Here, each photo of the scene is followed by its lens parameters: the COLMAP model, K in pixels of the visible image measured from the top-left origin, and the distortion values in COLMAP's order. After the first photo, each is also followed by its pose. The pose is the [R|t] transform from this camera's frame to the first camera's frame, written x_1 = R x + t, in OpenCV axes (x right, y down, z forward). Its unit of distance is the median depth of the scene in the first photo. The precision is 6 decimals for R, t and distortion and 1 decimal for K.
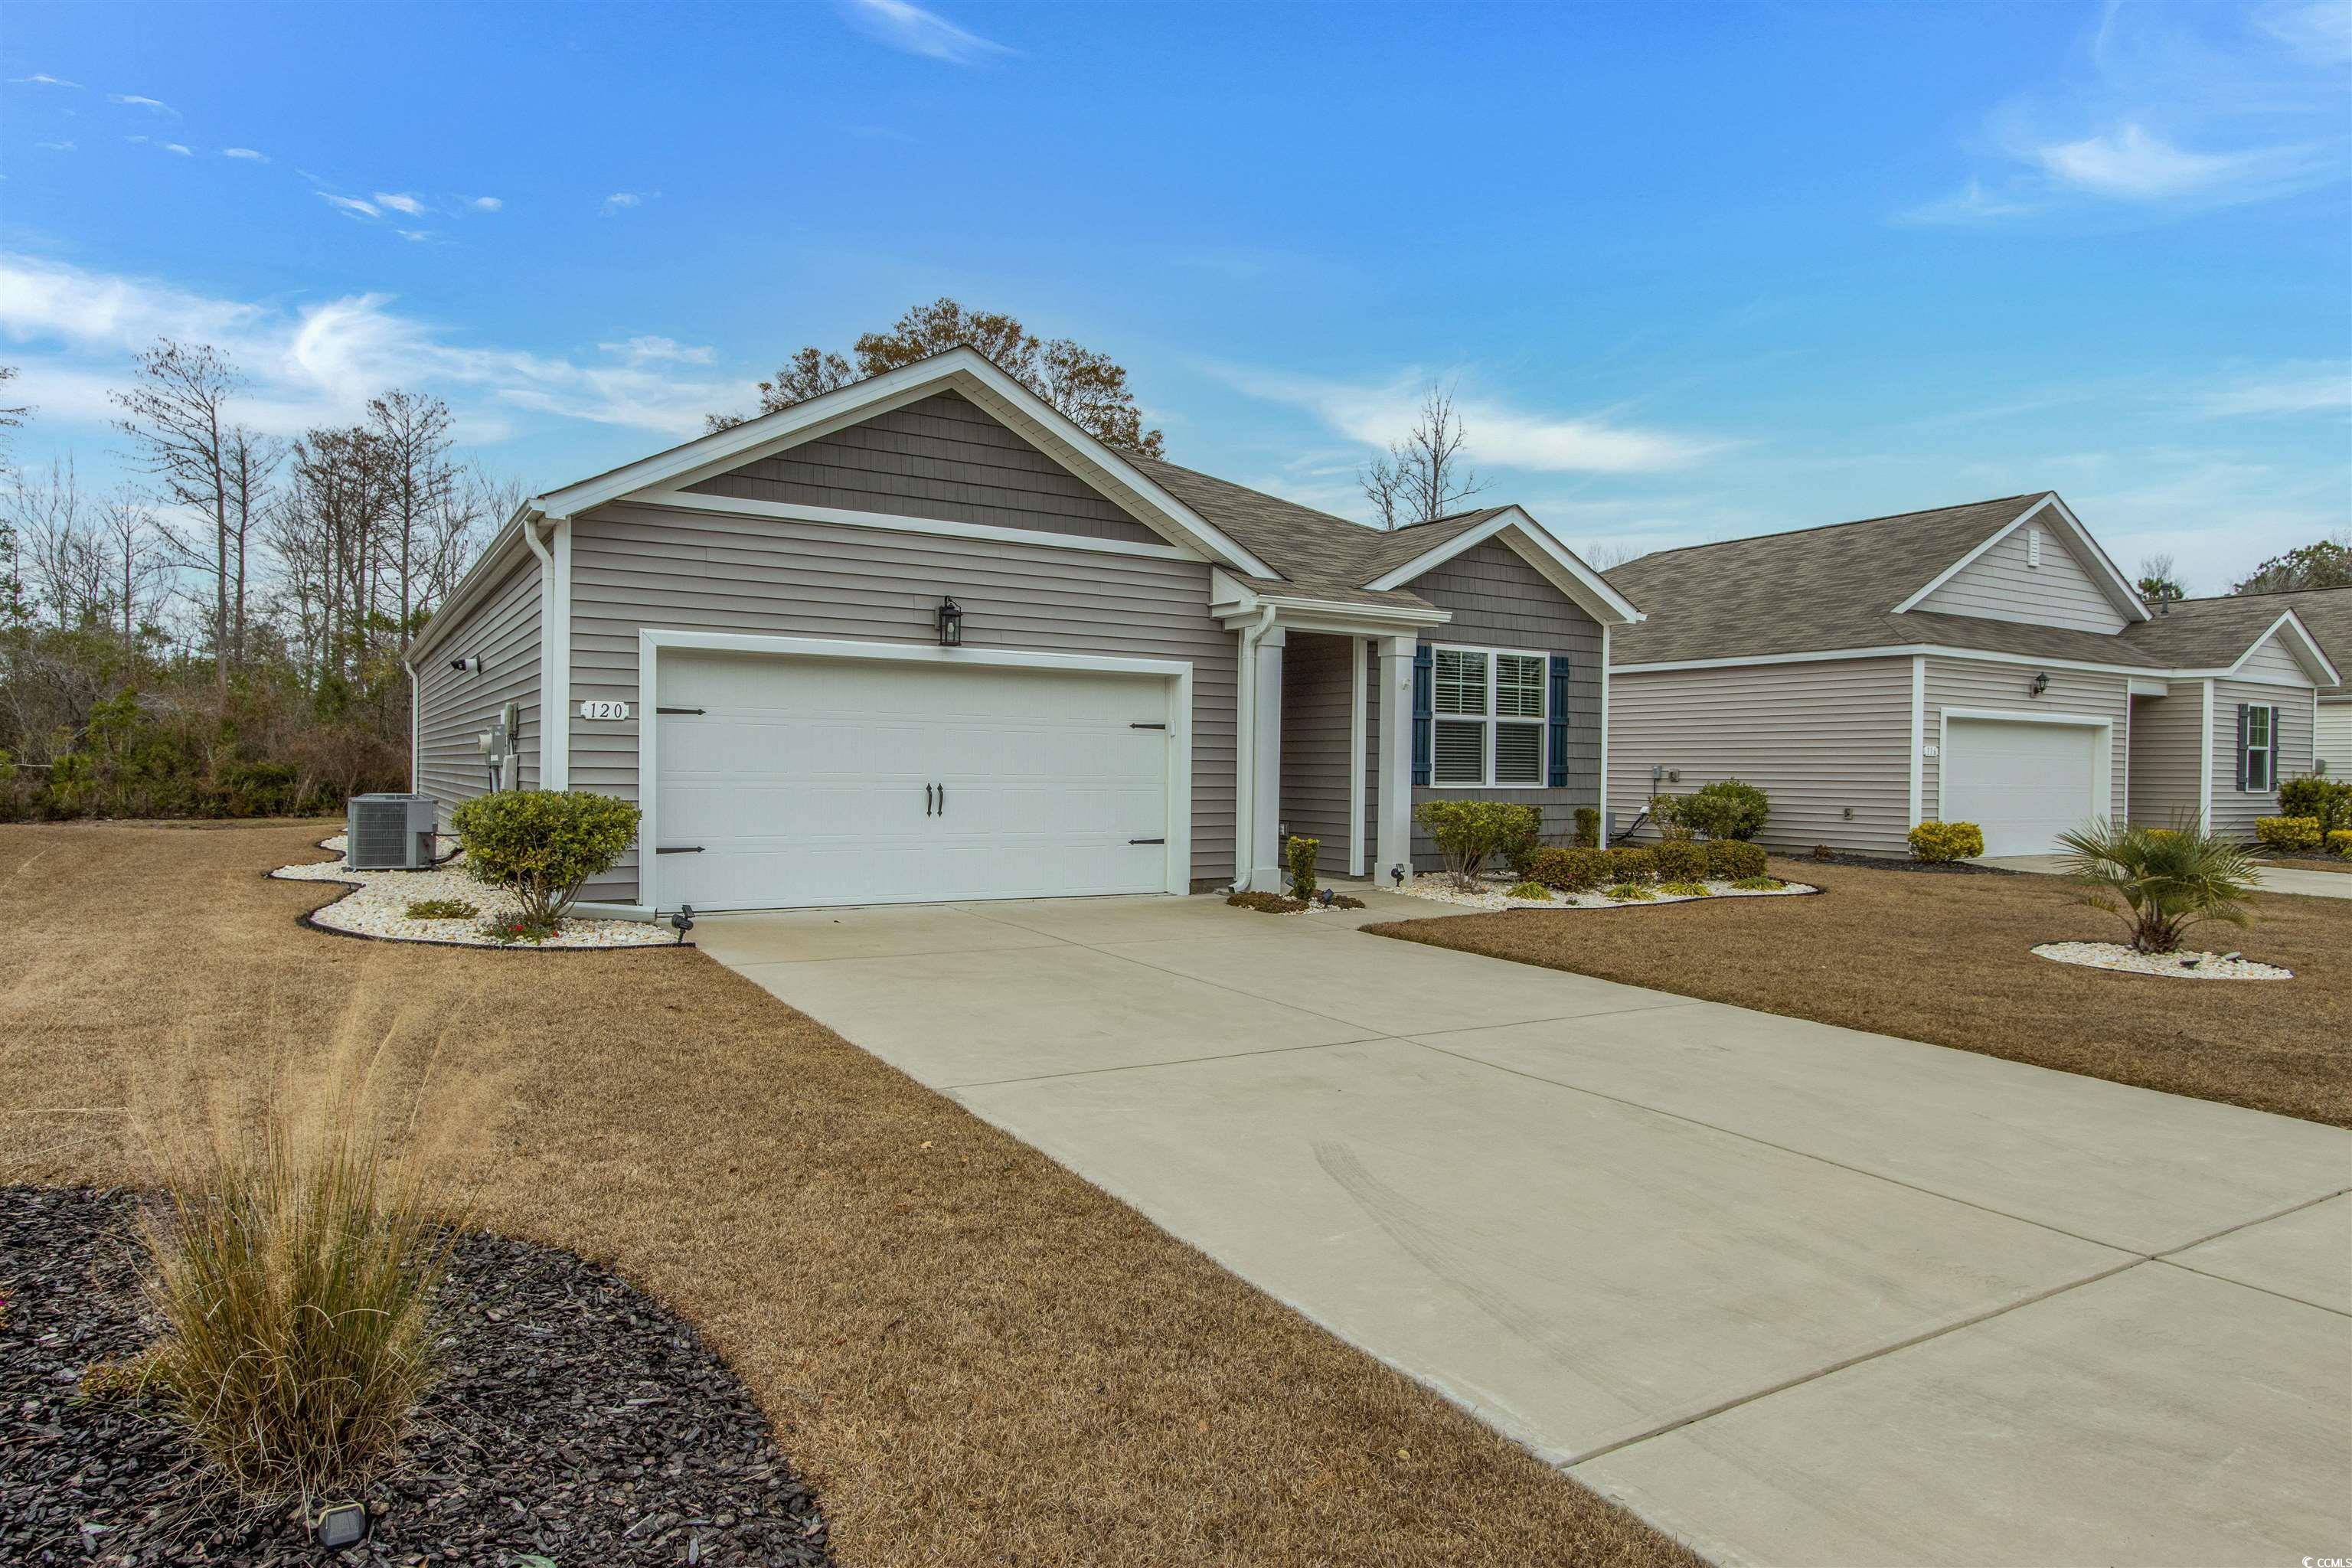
lens RADIAL K [[1390.7, 0, 1176.0], [0, 1390.7, 784.0], [0, 0, 1]] dist [-0.005666, -0.000452]
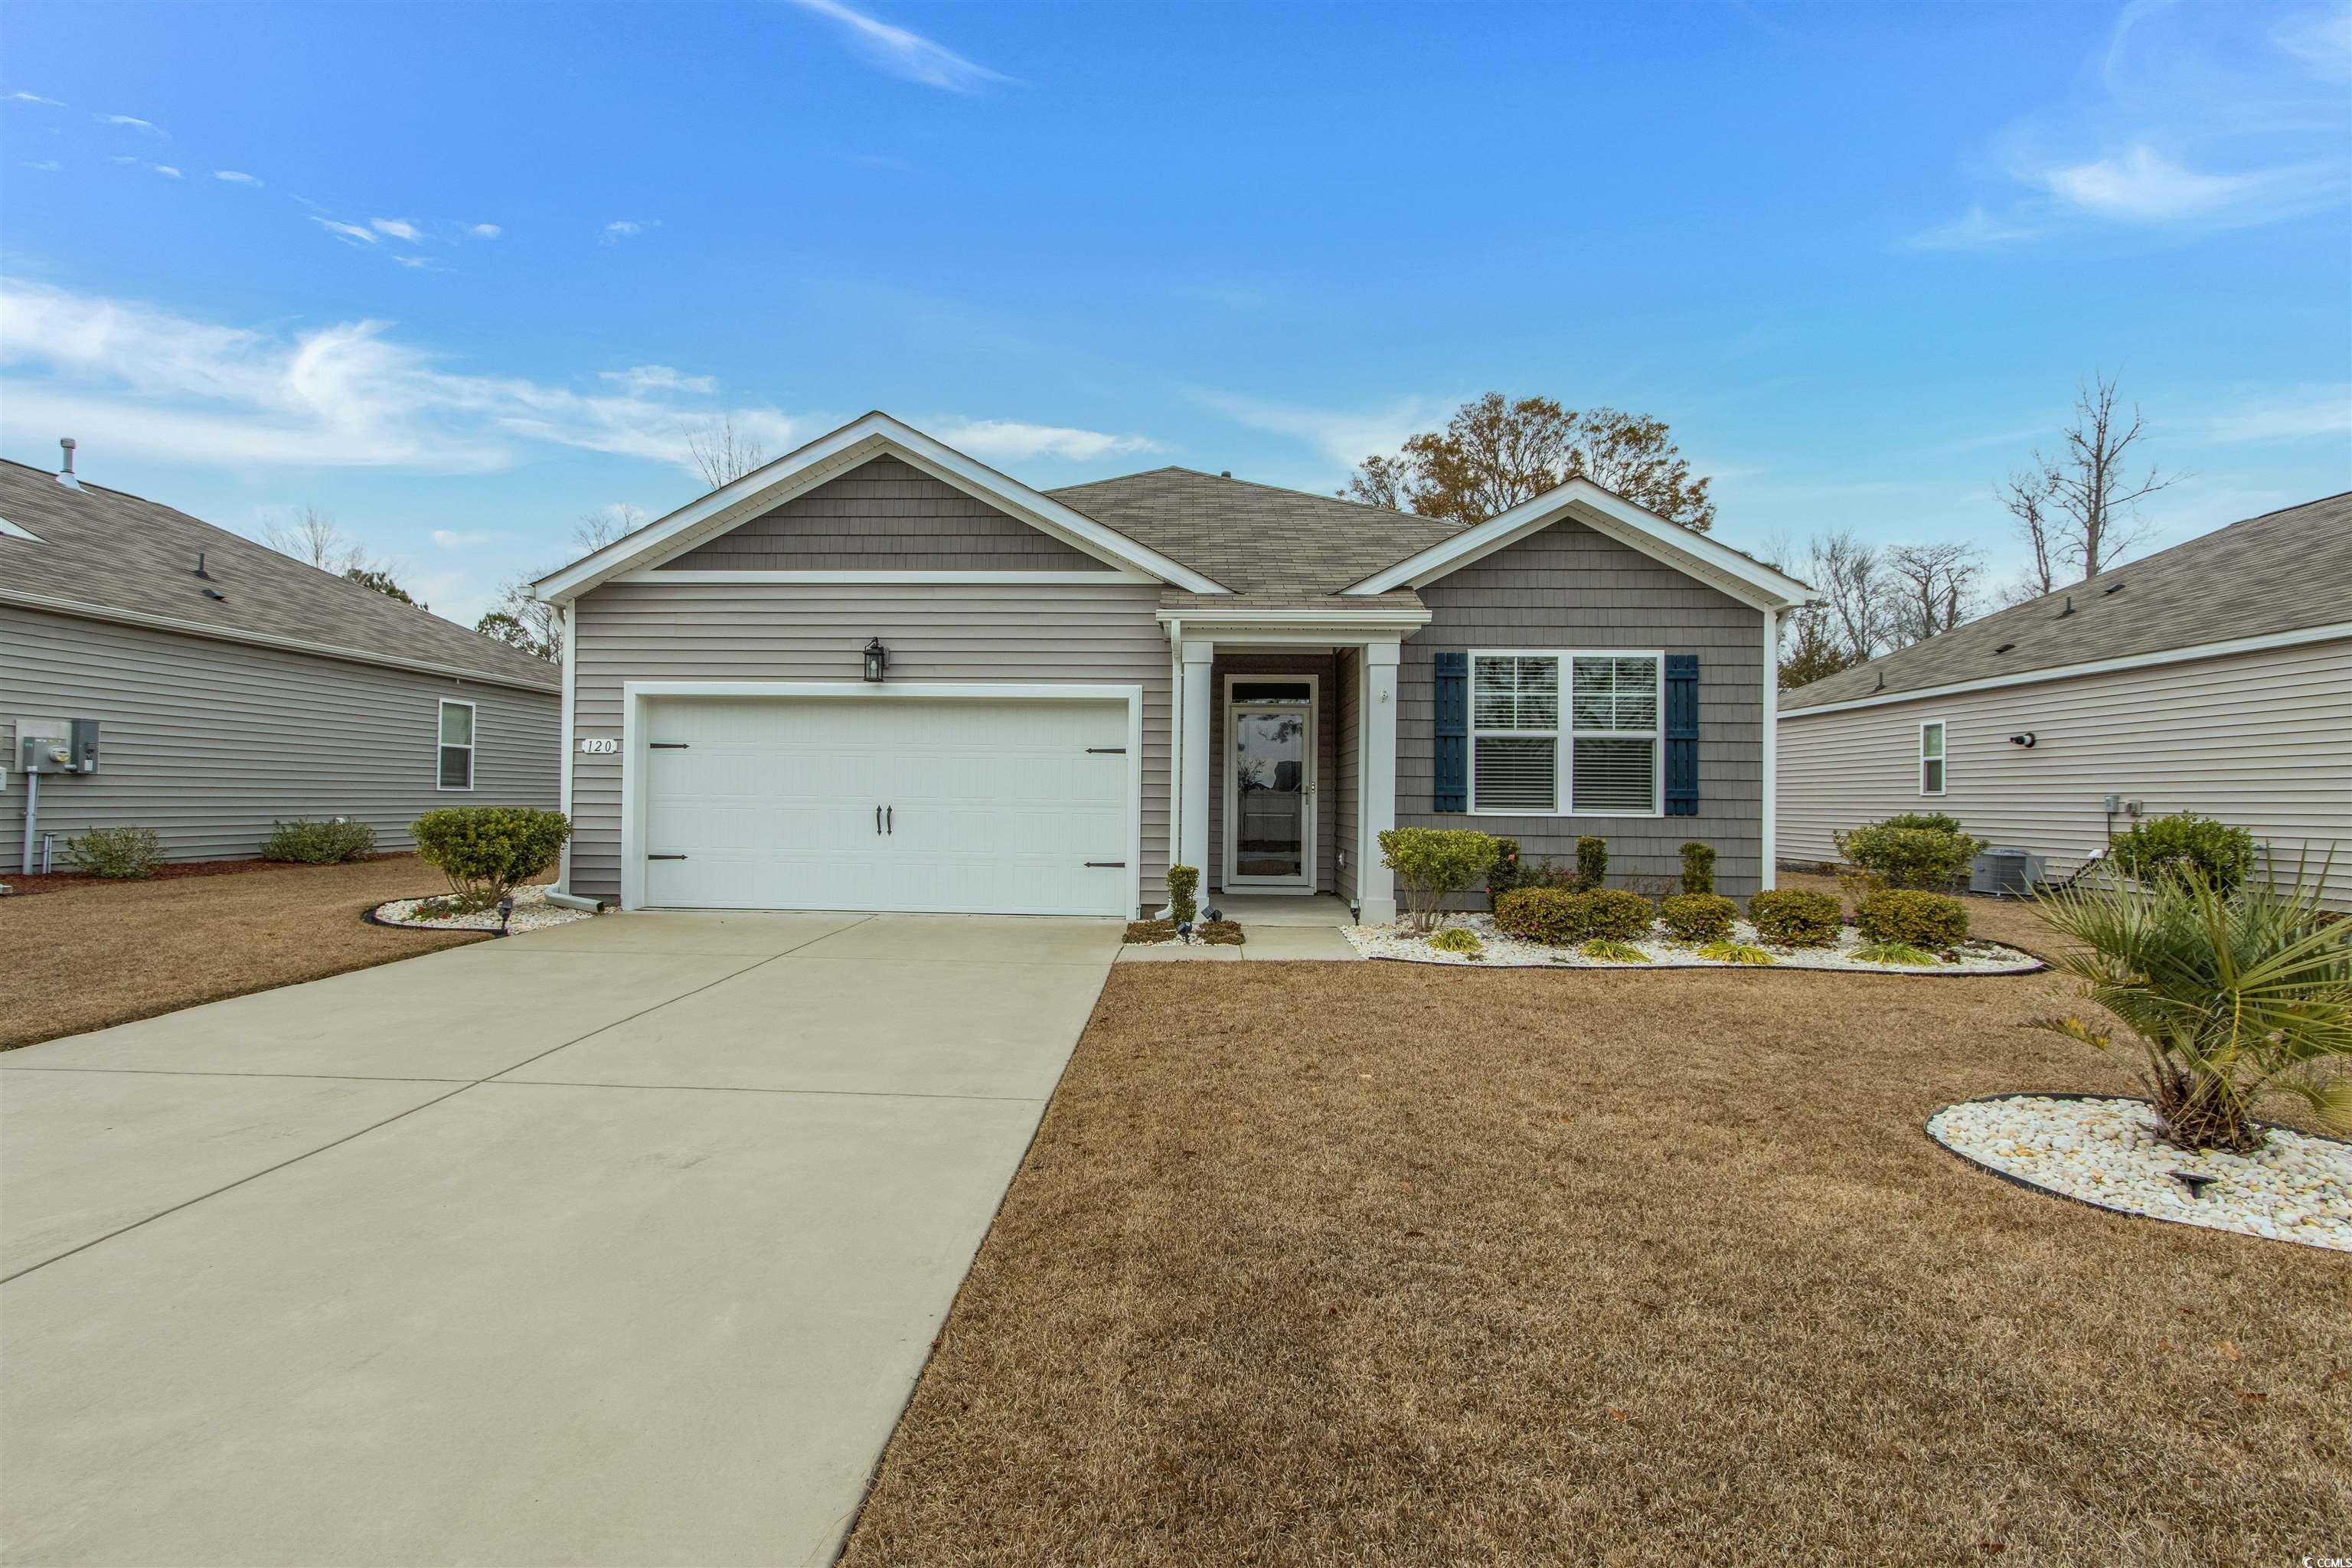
lens RADIAL K [[1128.5, 0, 1134.8], [0, 1128.5, 780.3], [0, 0, 1]] dist [0.001316, 0.000877]
pose [[0.821590, -0.012286, -0.569946, 0.409397], [-0.008749, 0.999378, -0.034154, 0.006932], [0.570012, 0.033047, 0.820972, 0.296004]]
